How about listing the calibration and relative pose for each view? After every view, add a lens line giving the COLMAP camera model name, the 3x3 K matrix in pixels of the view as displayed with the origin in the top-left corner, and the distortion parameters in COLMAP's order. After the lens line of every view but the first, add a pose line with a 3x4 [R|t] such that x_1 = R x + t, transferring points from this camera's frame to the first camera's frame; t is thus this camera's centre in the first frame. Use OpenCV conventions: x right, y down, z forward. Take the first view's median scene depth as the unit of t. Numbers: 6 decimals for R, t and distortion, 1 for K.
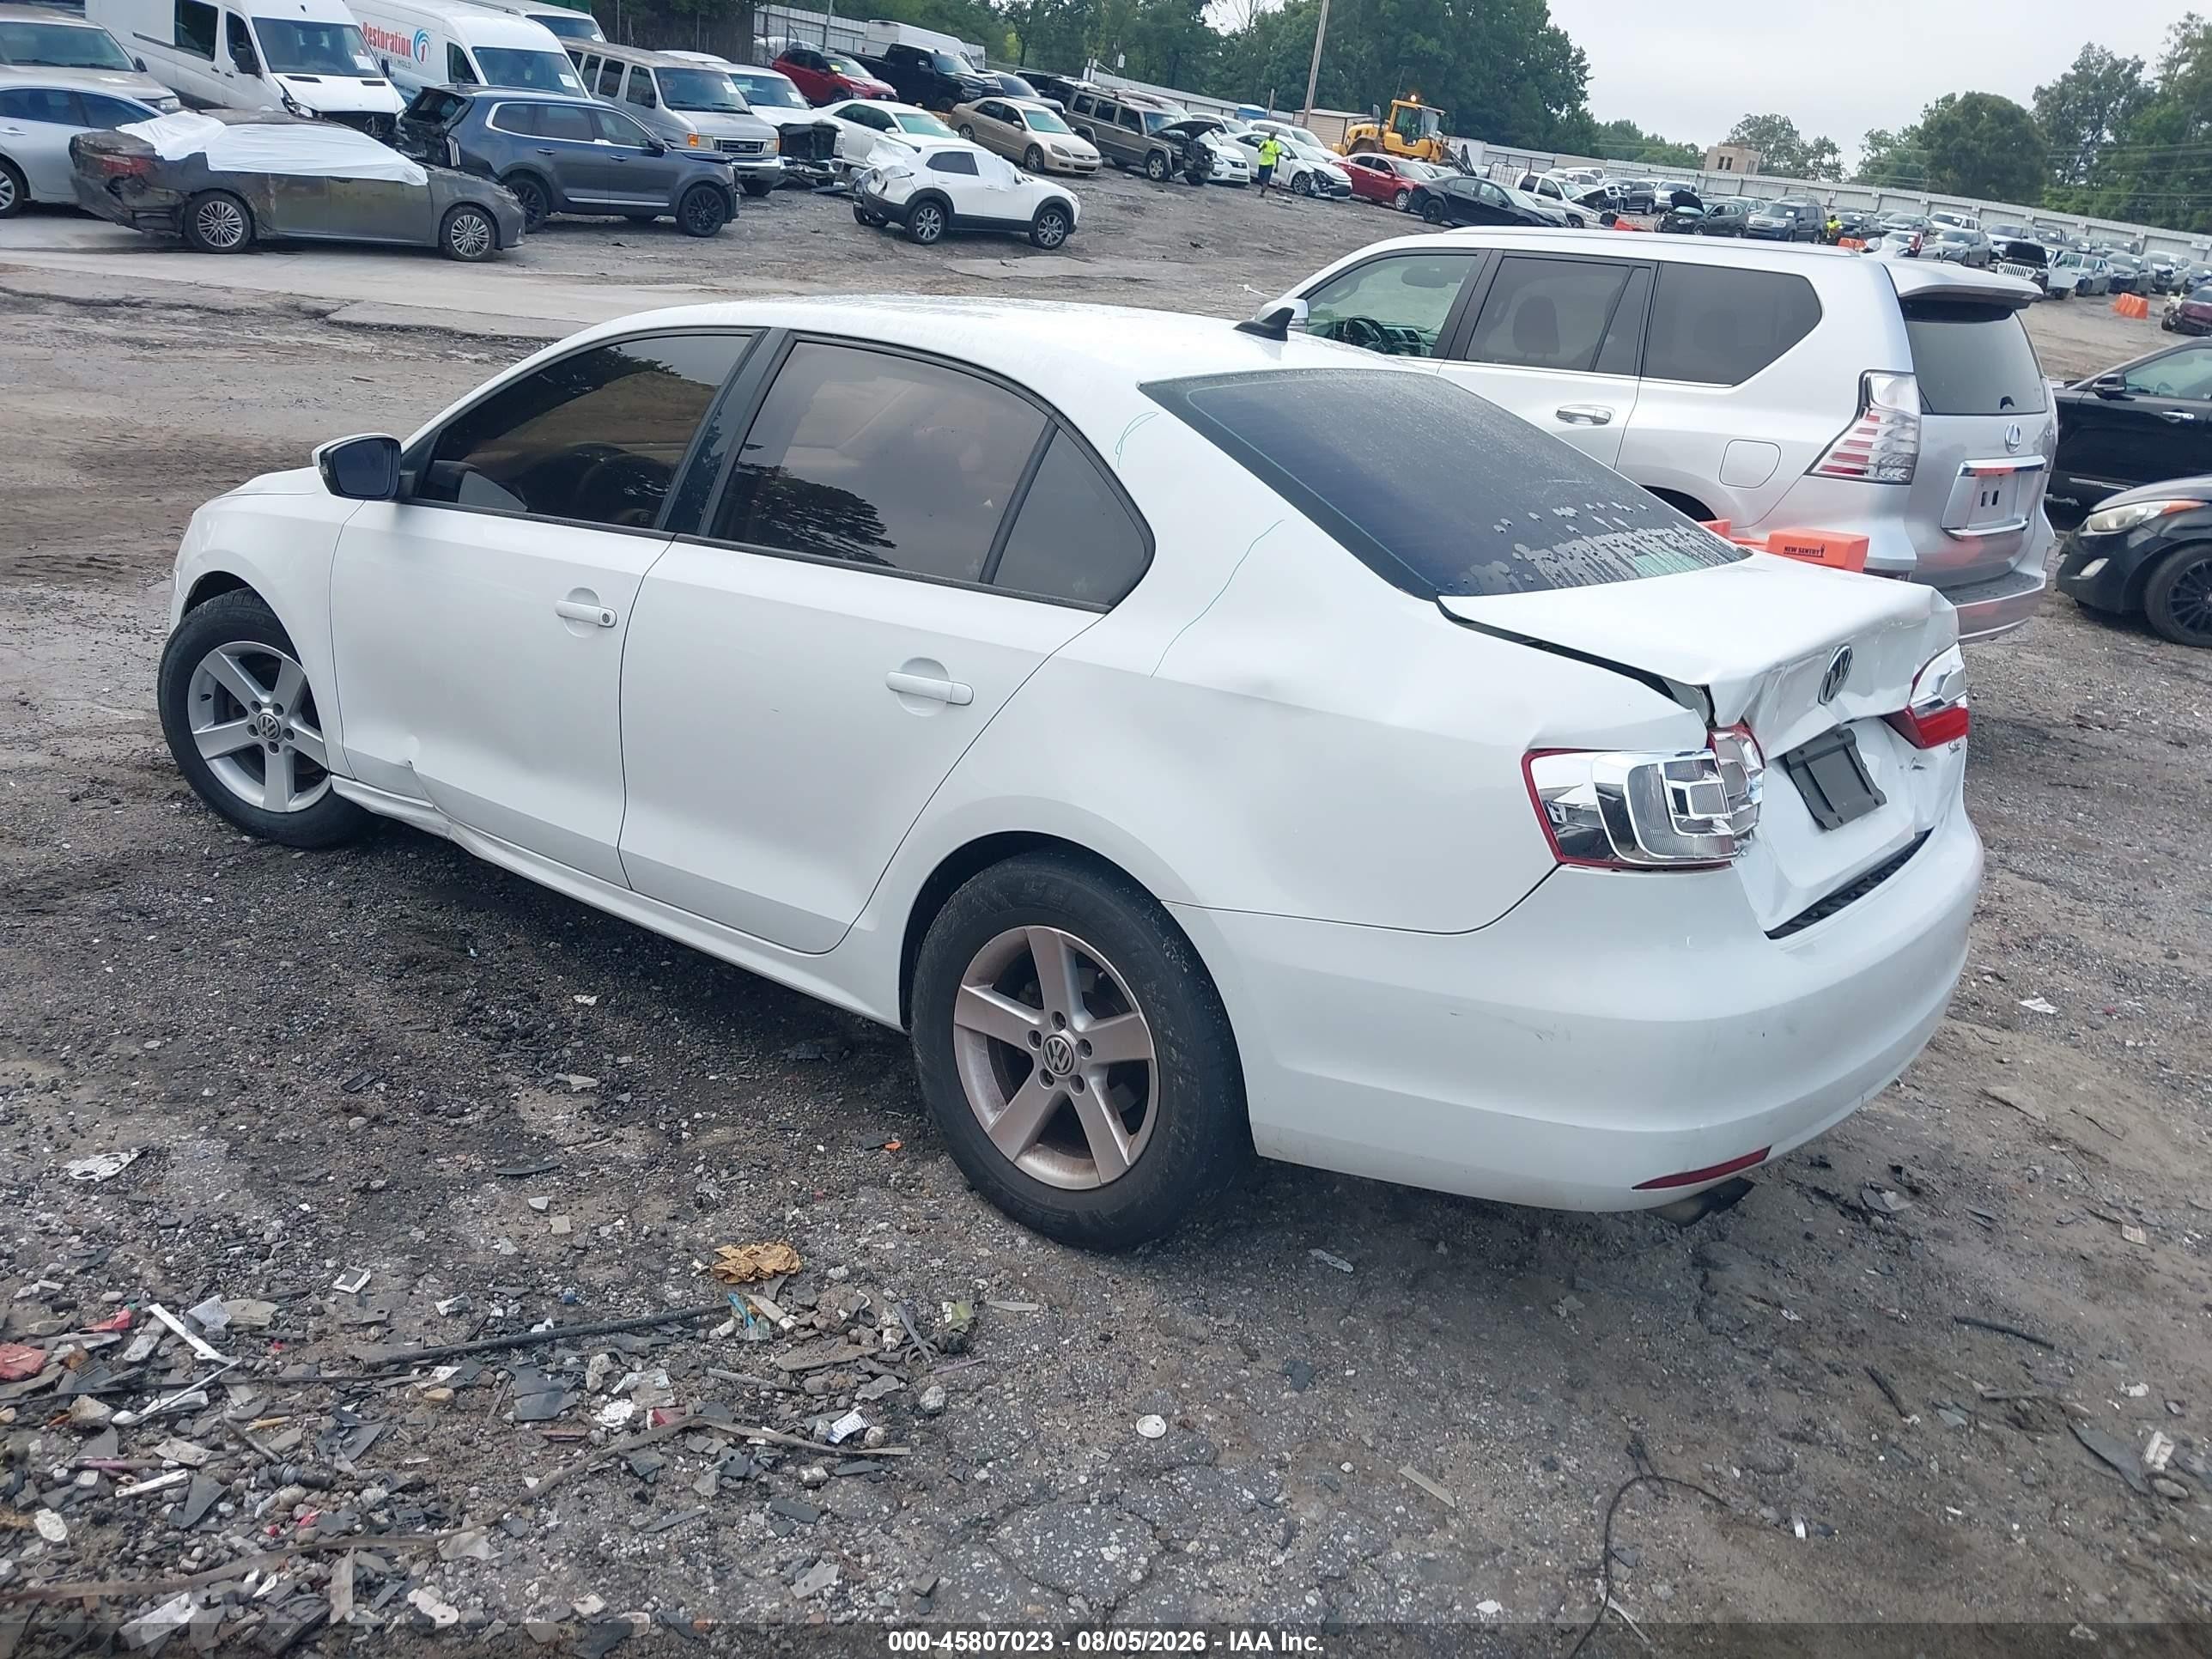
lens RADIAL K [[1828.3, 0, 1106.0], [0, 1828.3, 829.5], [0, 0, 1]] dist [-0.017808, 0.028230]
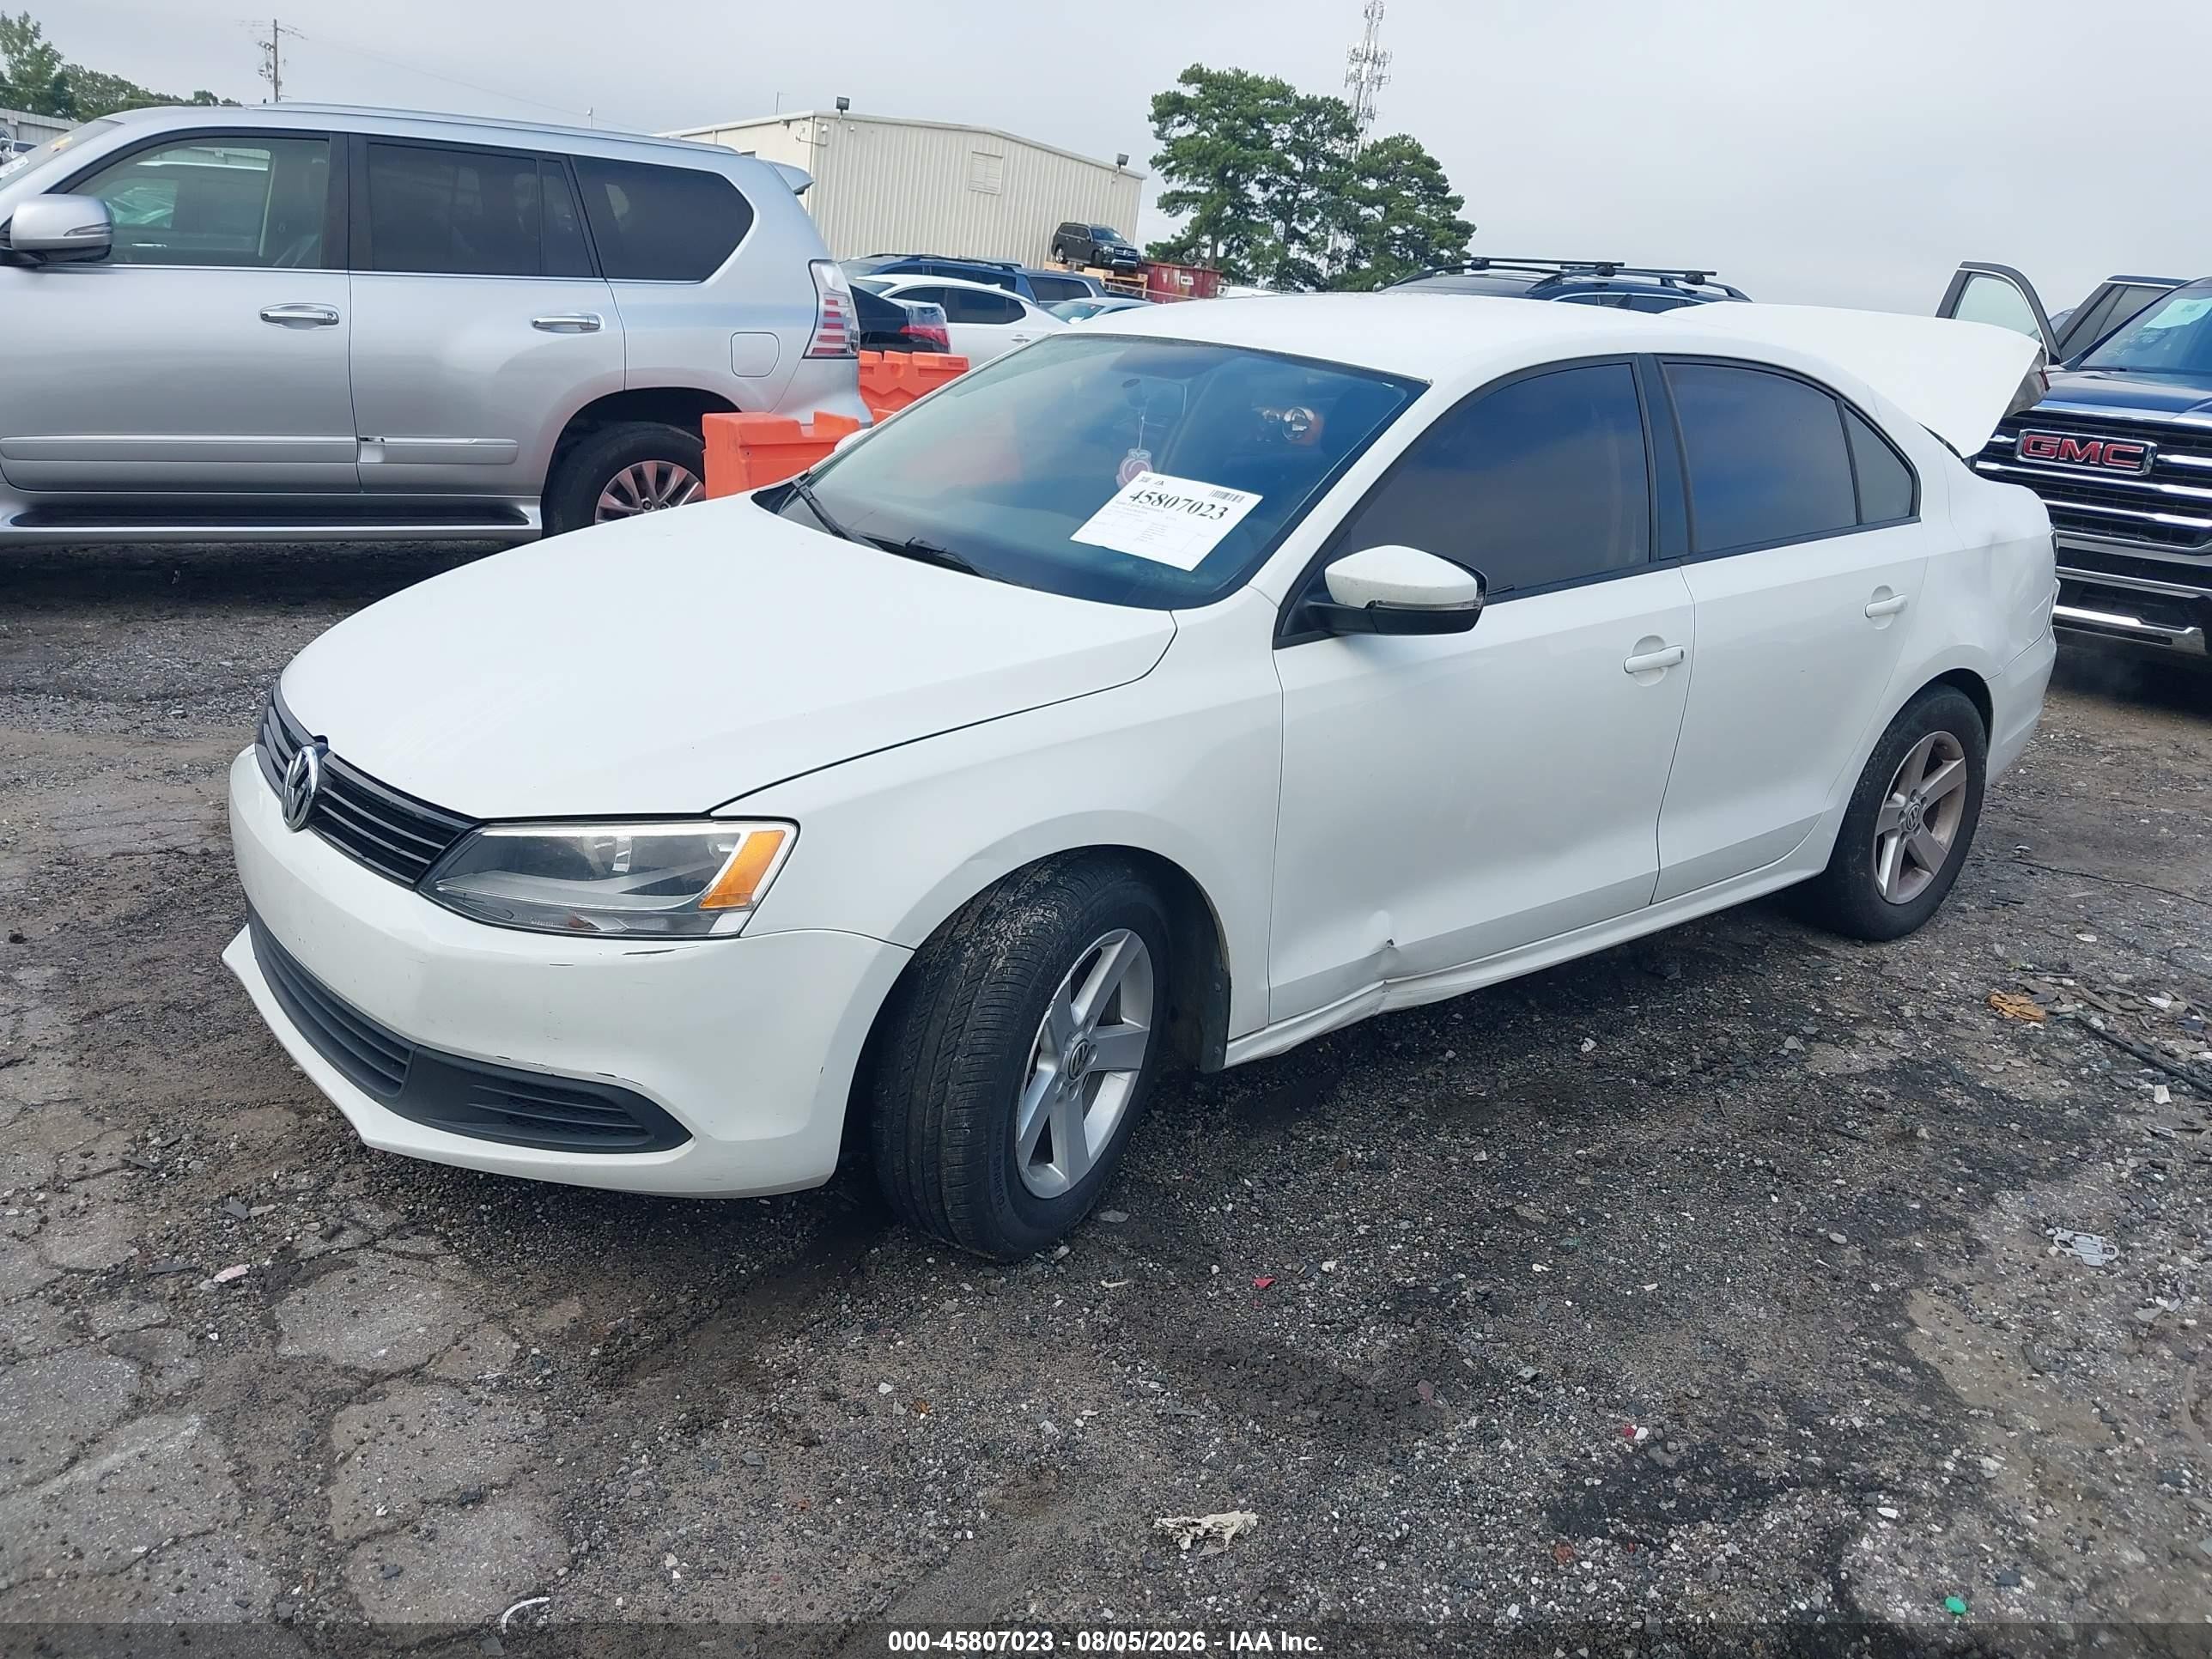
lens RADIAL K [[1815.1, 0, 1107.7], [0, 1815.1, 901.3], [0, 0, 1]] dist [-0.049363, 0.070446]
pose [[0.180731, -0.389037, 0.903320, -0.195264], [0.238633, 0.908346, 0.343457, -0.062139], [-0.954144, 0.153488, 0.257003, 0.161195]]
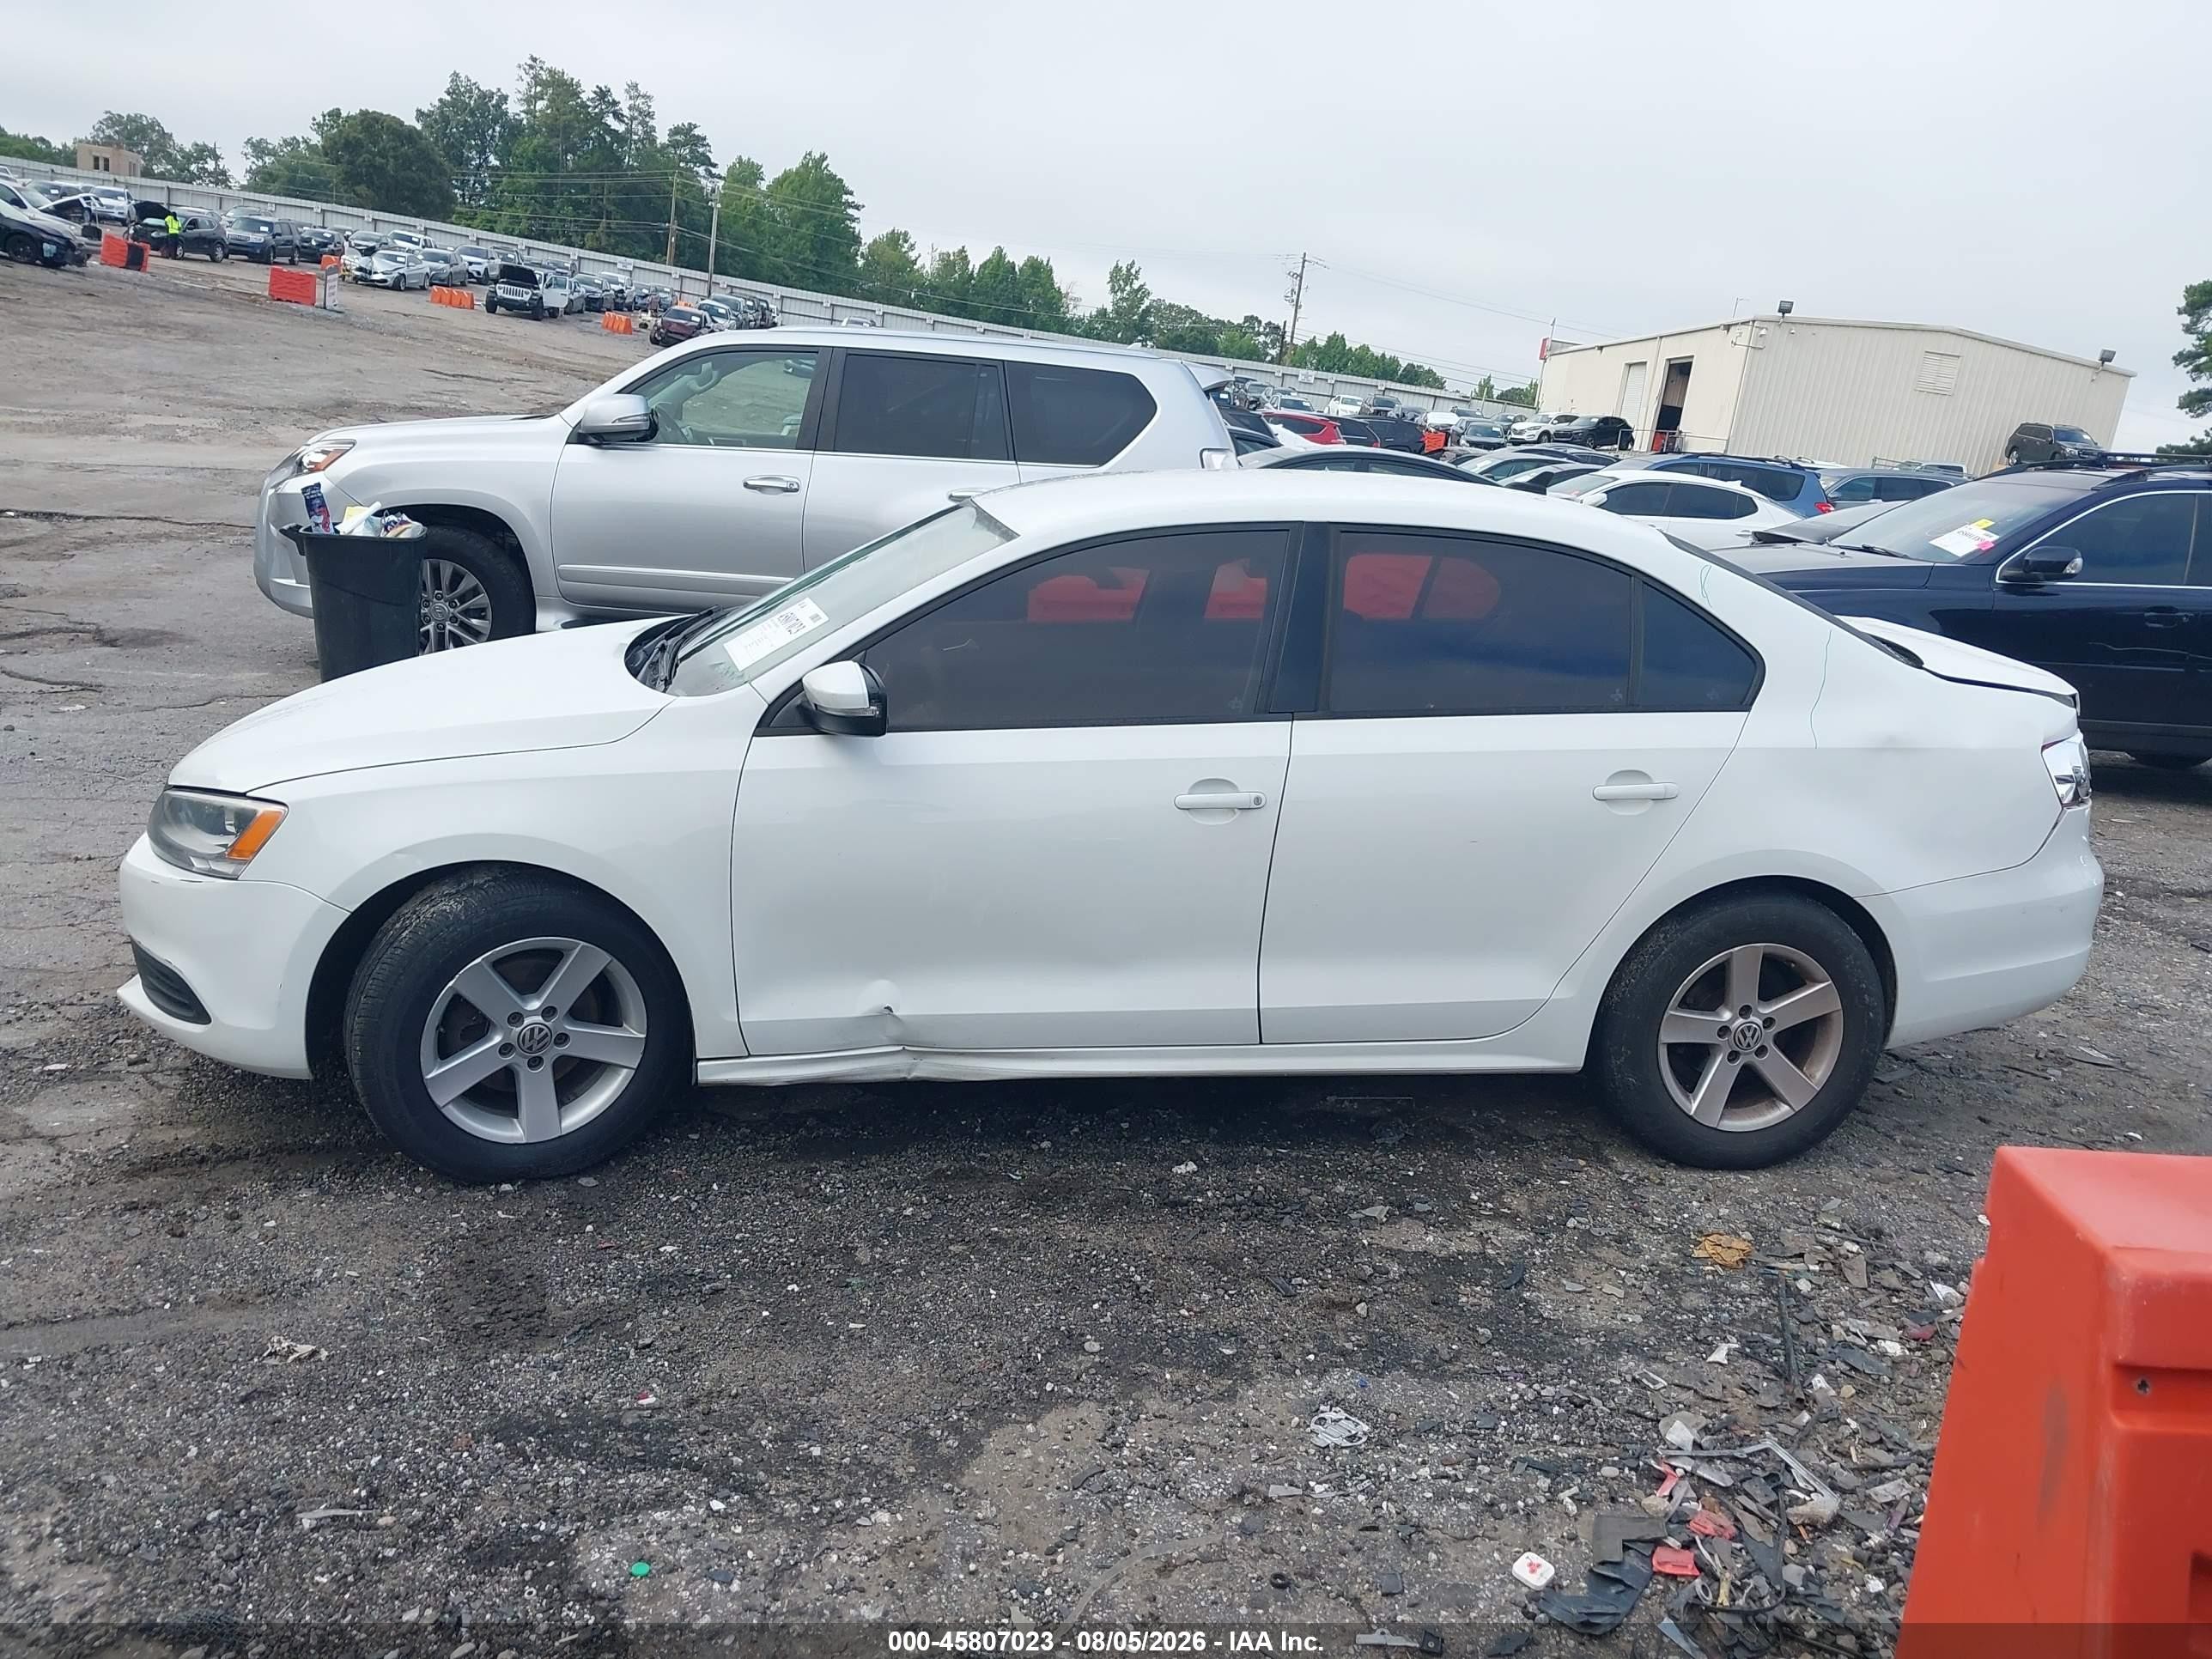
lens RADIAL K [[1840.8, 0, 1106.0], [0, 1840.8, 829.5], [0, 0, 1]] dist [0.002968, -0.007224]
pose [[0.664538, -0.205211, 0.718524, -0.166765], [0.206546, 0.974534, 0.087301, -0.031509], [-0.718142, 0.090394, 0.690001, 0.049011]]
